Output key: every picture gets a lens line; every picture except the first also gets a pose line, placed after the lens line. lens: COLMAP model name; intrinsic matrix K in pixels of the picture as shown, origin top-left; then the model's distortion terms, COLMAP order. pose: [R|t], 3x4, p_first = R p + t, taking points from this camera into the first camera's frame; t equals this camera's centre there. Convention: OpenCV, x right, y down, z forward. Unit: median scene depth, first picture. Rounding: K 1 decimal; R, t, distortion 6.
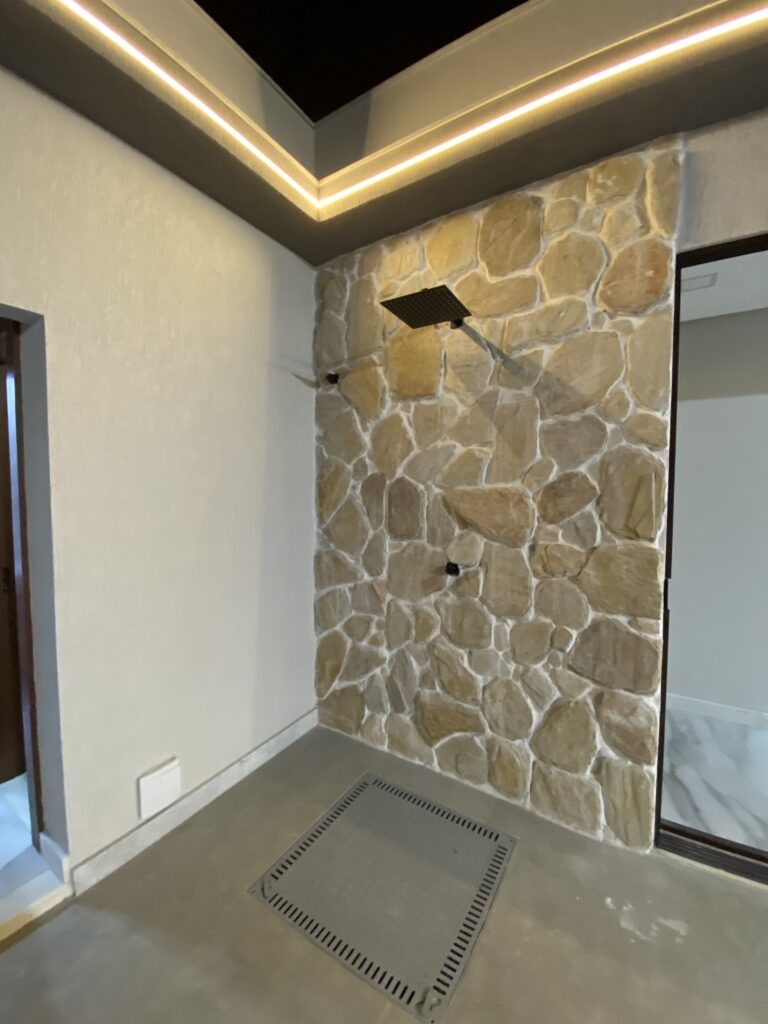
lens RADIAL K [[421.7, 0, 383.3], [0, 421.7, 512.2], [0, 0, 1]] dist [0.051526, -0.042929]
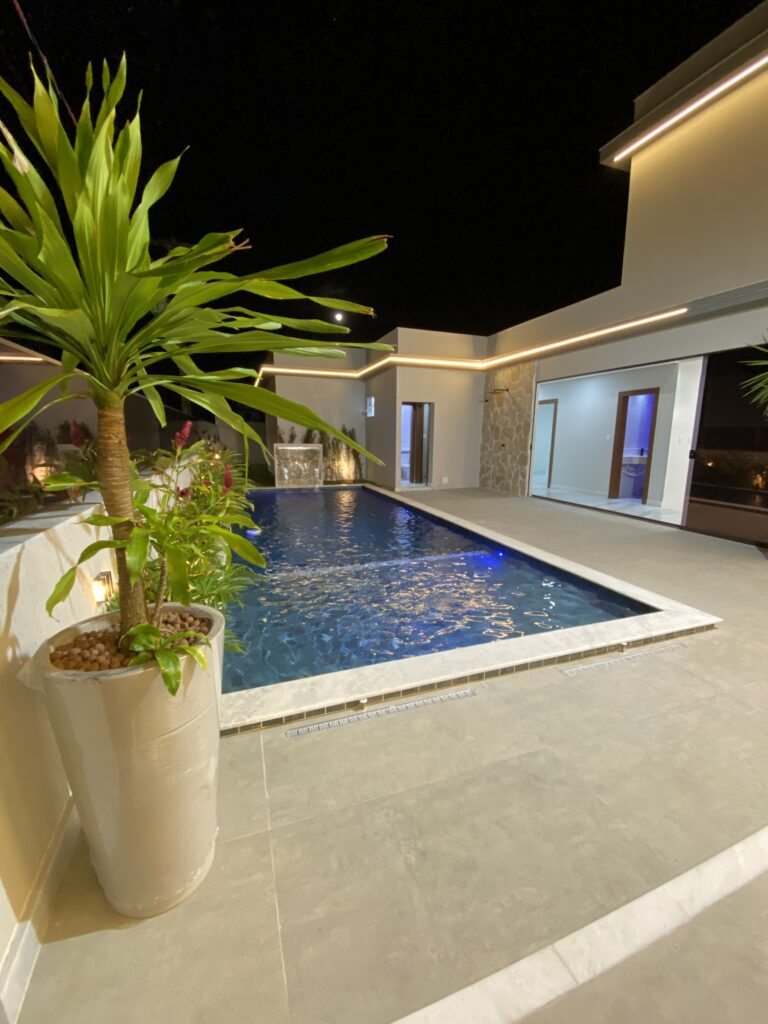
lens RADIAL K [[421.7, 0, 383.3], [0, 421.7, 512.2], [0, 0, 1]] dist [0.051526, -0.042929]
pose [[0.792526, 0.112346, -0.599400, 1.840871], [-0.038203, 0.990100, 0.135062, 0.262473], [0.608640, -0.084141, 0.788973, -3.248930]]
